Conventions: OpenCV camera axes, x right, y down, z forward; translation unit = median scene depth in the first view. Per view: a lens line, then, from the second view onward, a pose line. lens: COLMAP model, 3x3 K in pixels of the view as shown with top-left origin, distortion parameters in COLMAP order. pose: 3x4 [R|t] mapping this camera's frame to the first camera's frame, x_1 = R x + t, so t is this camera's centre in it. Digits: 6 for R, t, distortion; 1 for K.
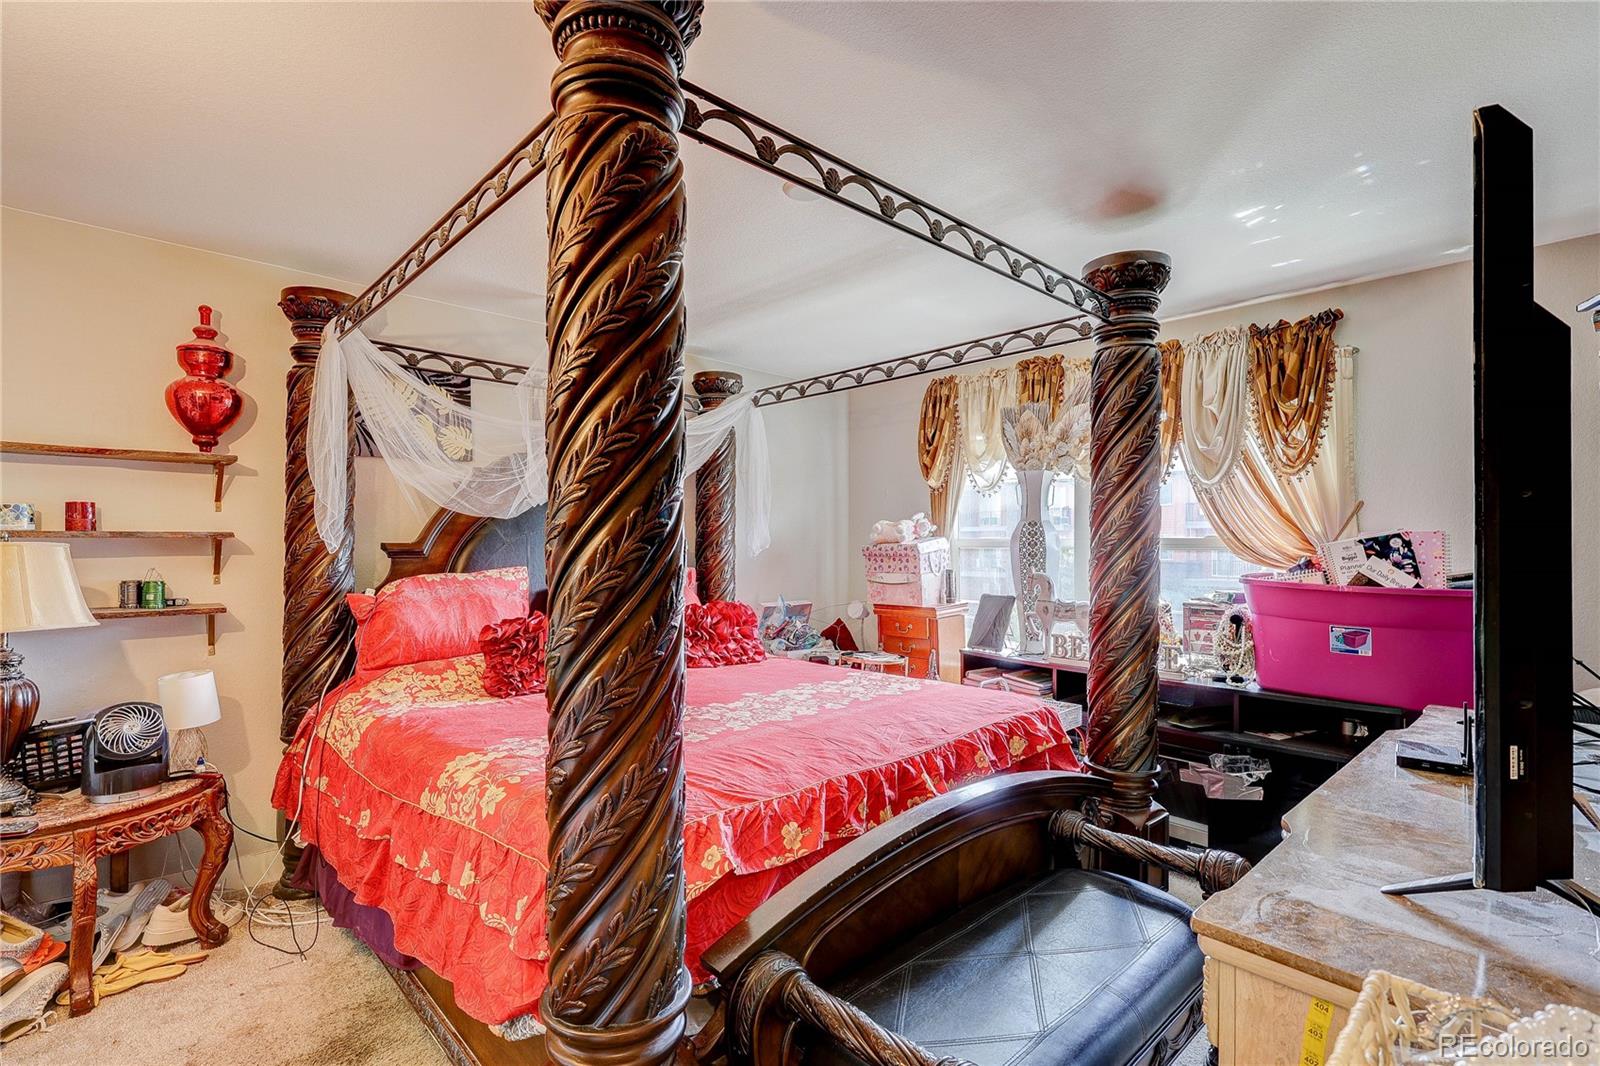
lens RADIAL K [[747.6, 0, 812.5], [0, 747.6, 536.1], [0, 0, 1]] dist [-0.002034, -0.000120]
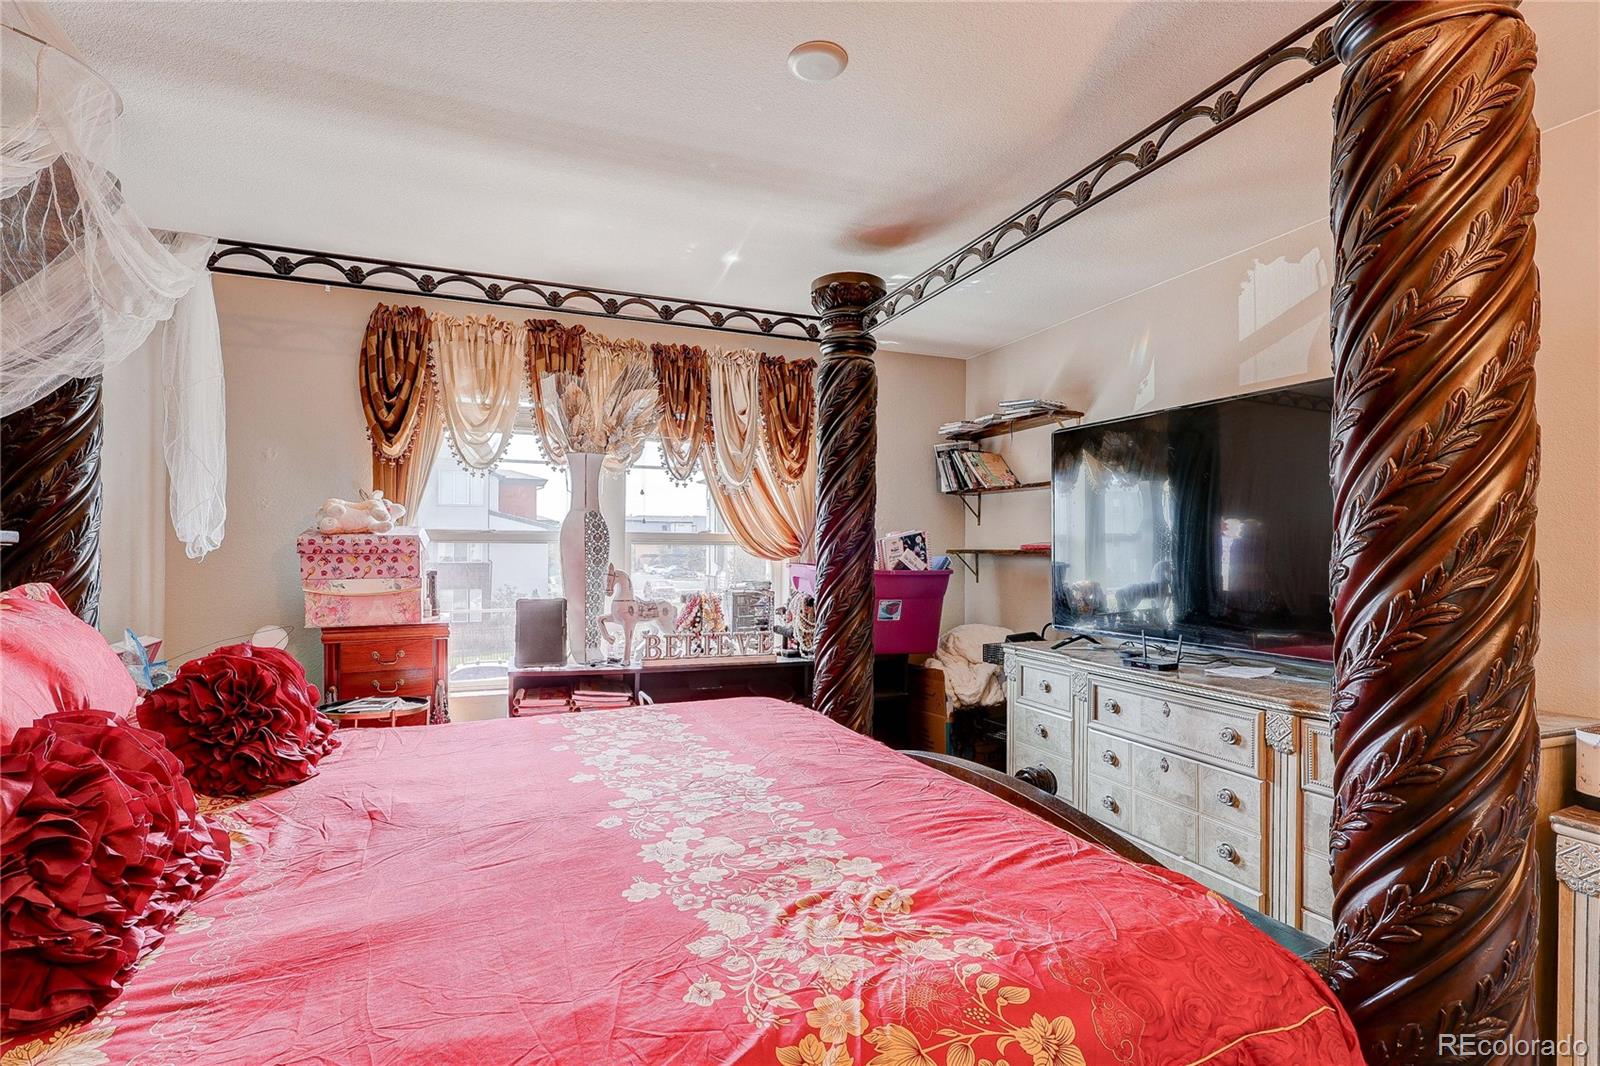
lens RADIAL K [[747.6, 0, 807.5], [0, 747.6, 546.5], [0, 0, 1]] dist [-0.002034, -0.000120]
pose [[0.358530, -0.000732, 0.933518, -0.509777], [-0.016869, 0.999831, 0.007263, 0.012498], [-0.933366, -0.018352, 0.358457, 0.530583]]
